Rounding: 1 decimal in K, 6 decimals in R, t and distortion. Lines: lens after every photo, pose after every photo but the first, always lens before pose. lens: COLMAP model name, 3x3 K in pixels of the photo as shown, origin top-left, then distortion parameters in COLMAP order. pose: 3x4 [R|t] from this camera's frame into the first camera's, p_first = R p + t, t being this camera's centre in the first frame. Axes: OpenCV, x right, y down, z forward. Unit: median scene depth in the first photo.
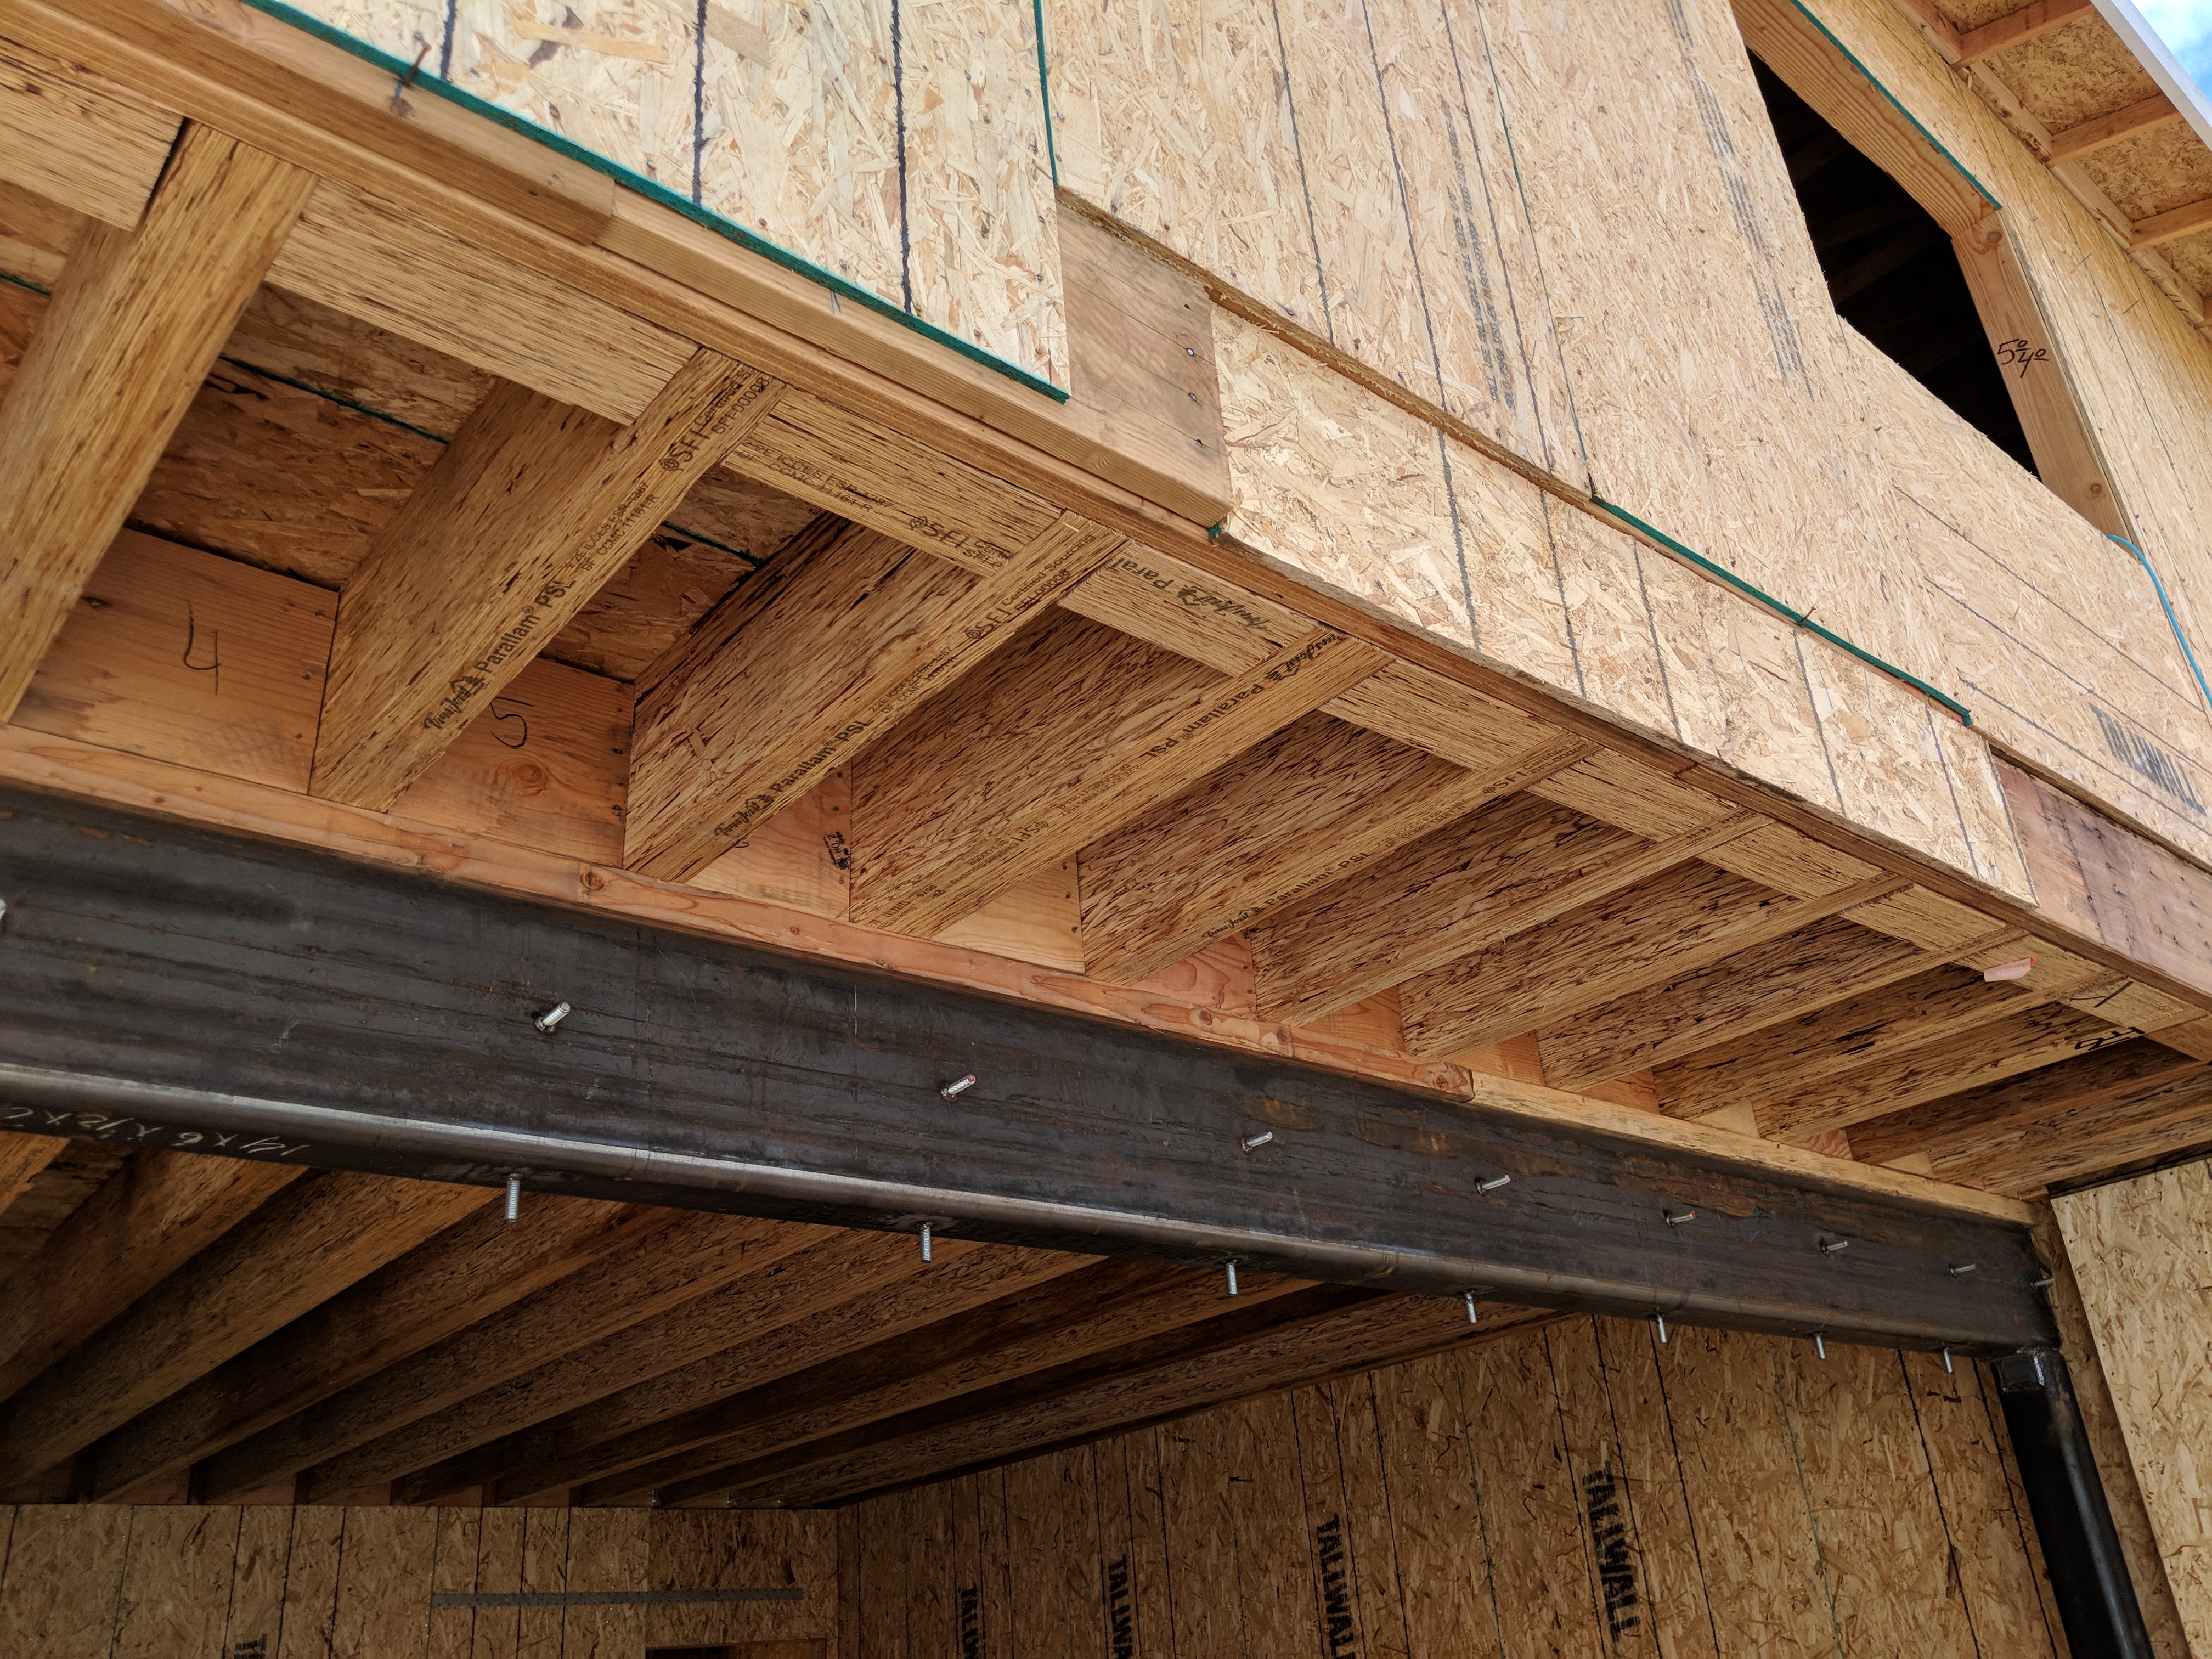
lens RADIAL K [[1781.3, 0, 1106.0], [0, 1781.3, 829.5], [0, 0, 1]] dist [-0.005336, -0.008600]
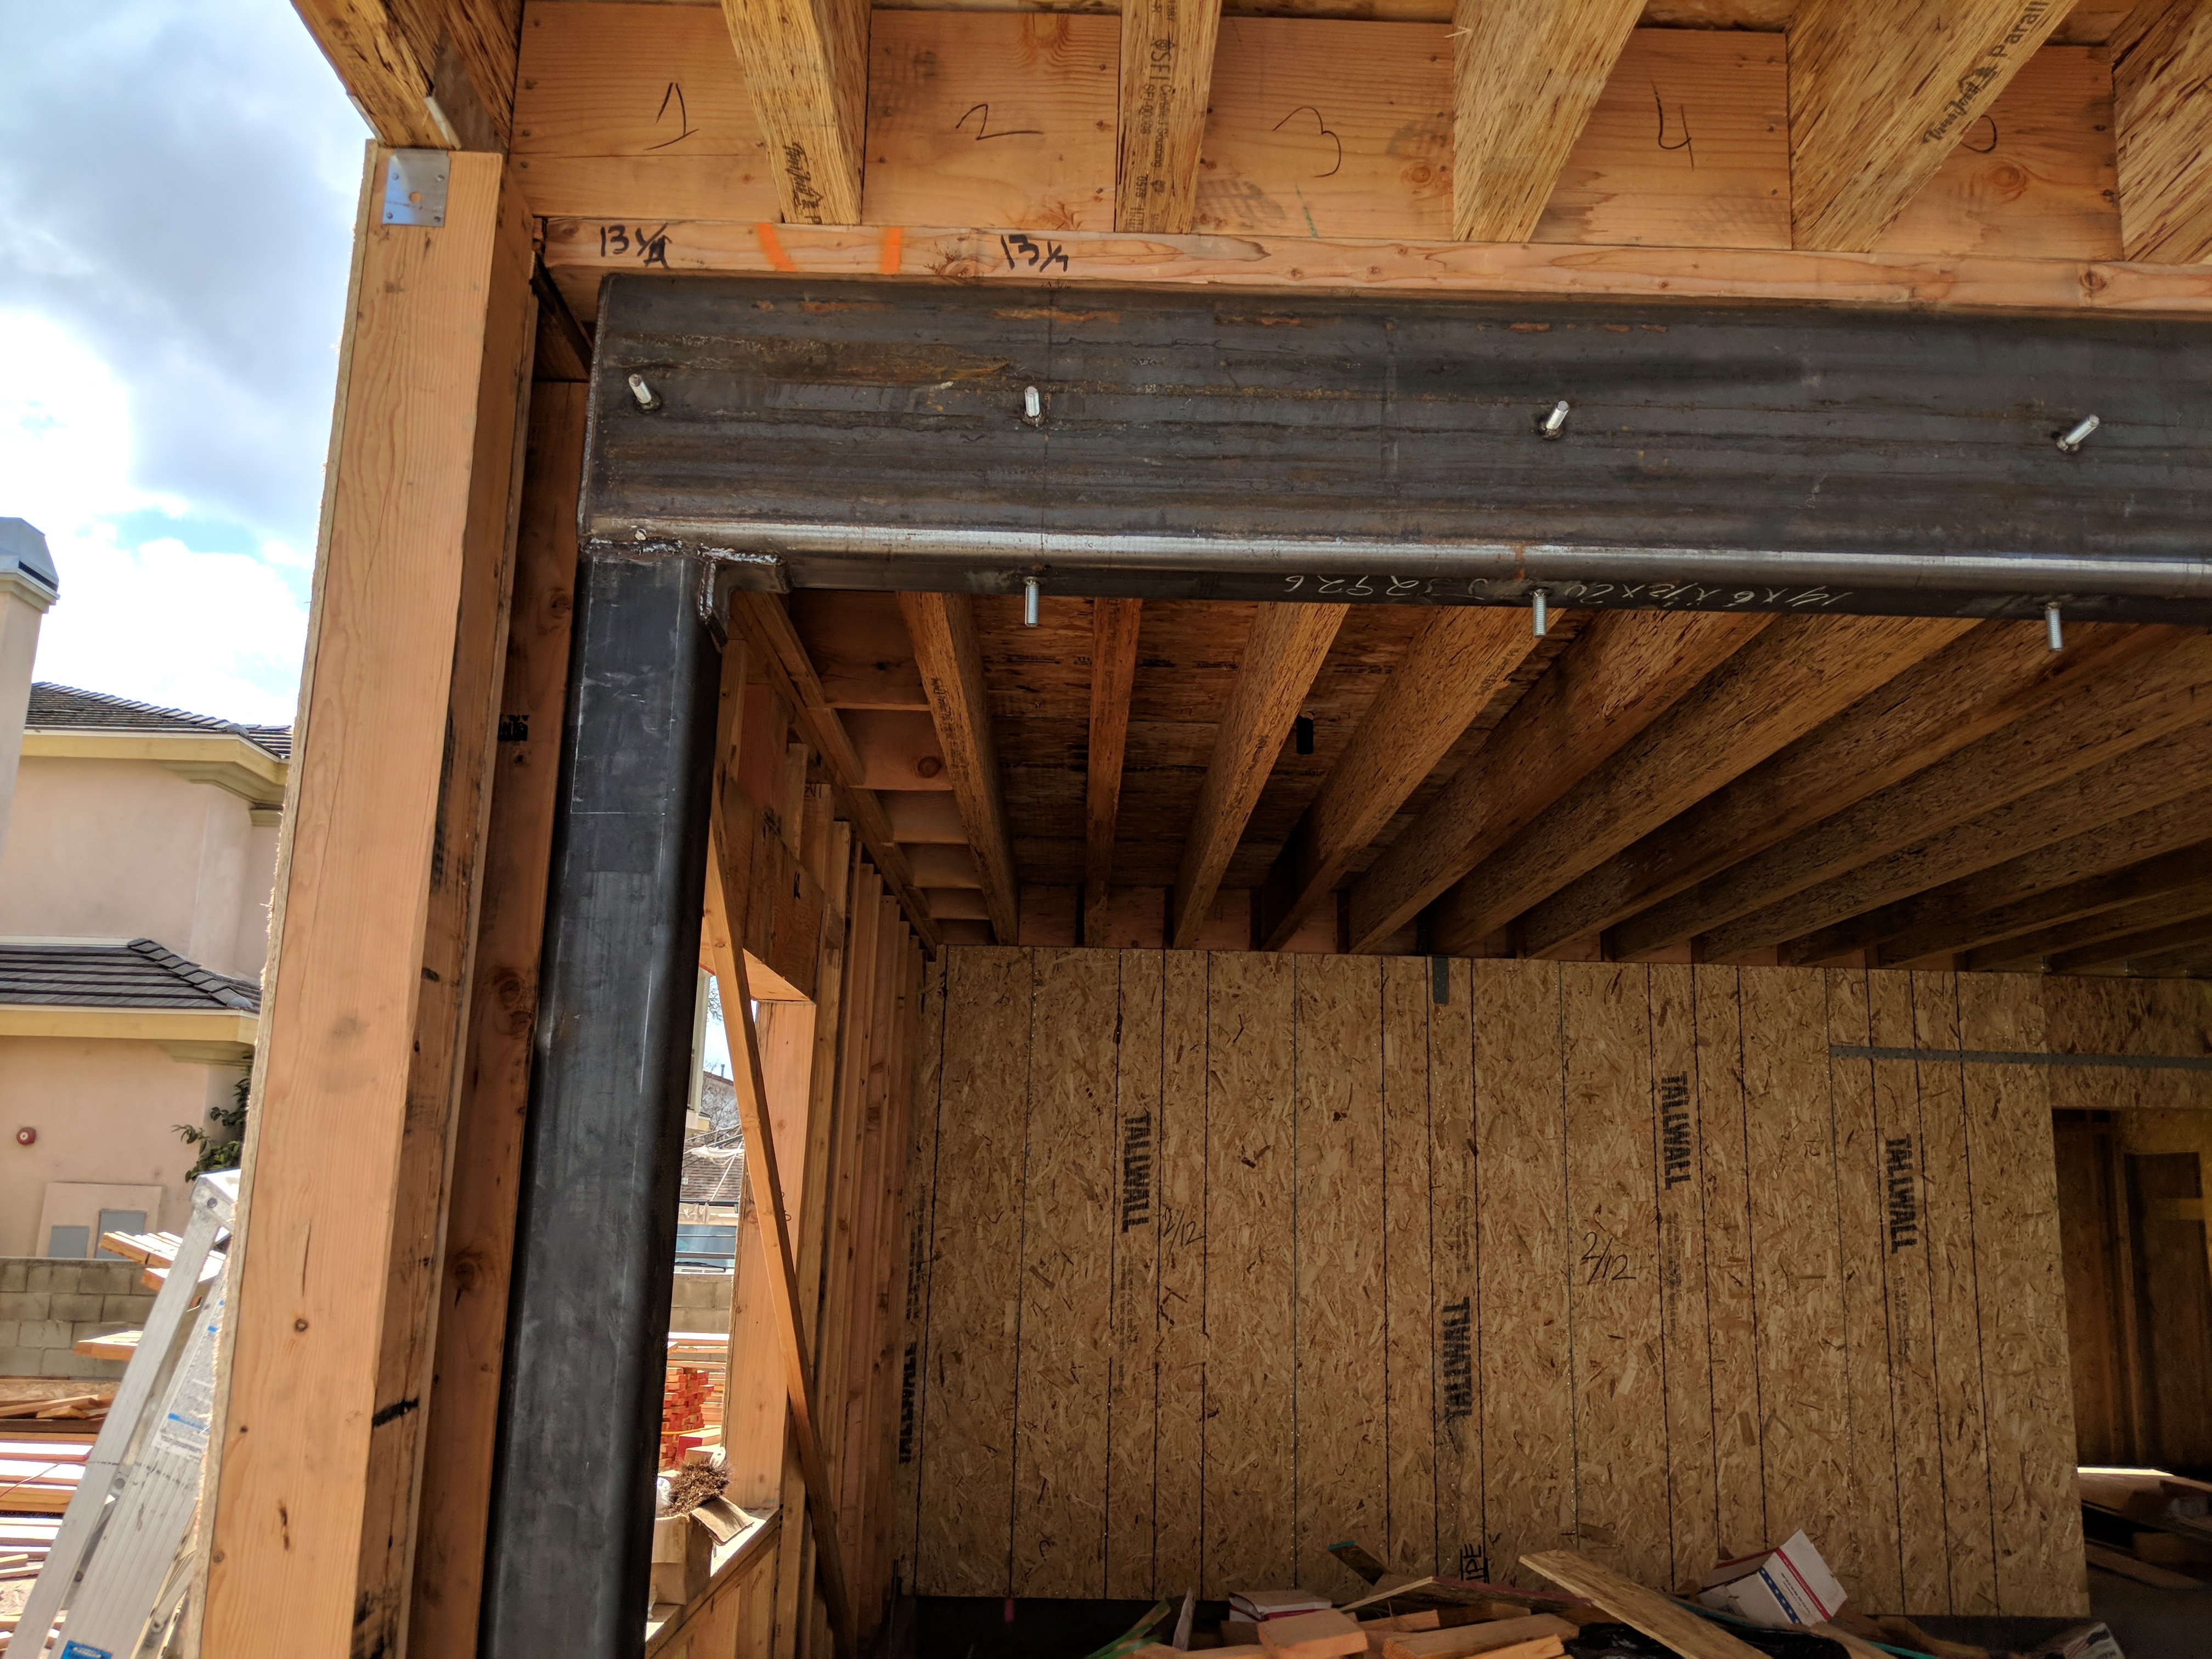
lens RADIAL K [[1769.8, 0, 1106.0], [0, 1769.8, 829.5], [0, 0, 1]] dist [0.002988, -0.014290]
pose [[0.761053, -0.031213, -0.647939, -0.093679], [0.210479, 0.956683, 0.201138, 0.009123], [0.613594, -0.289454, 0.734656, -0.048971]]
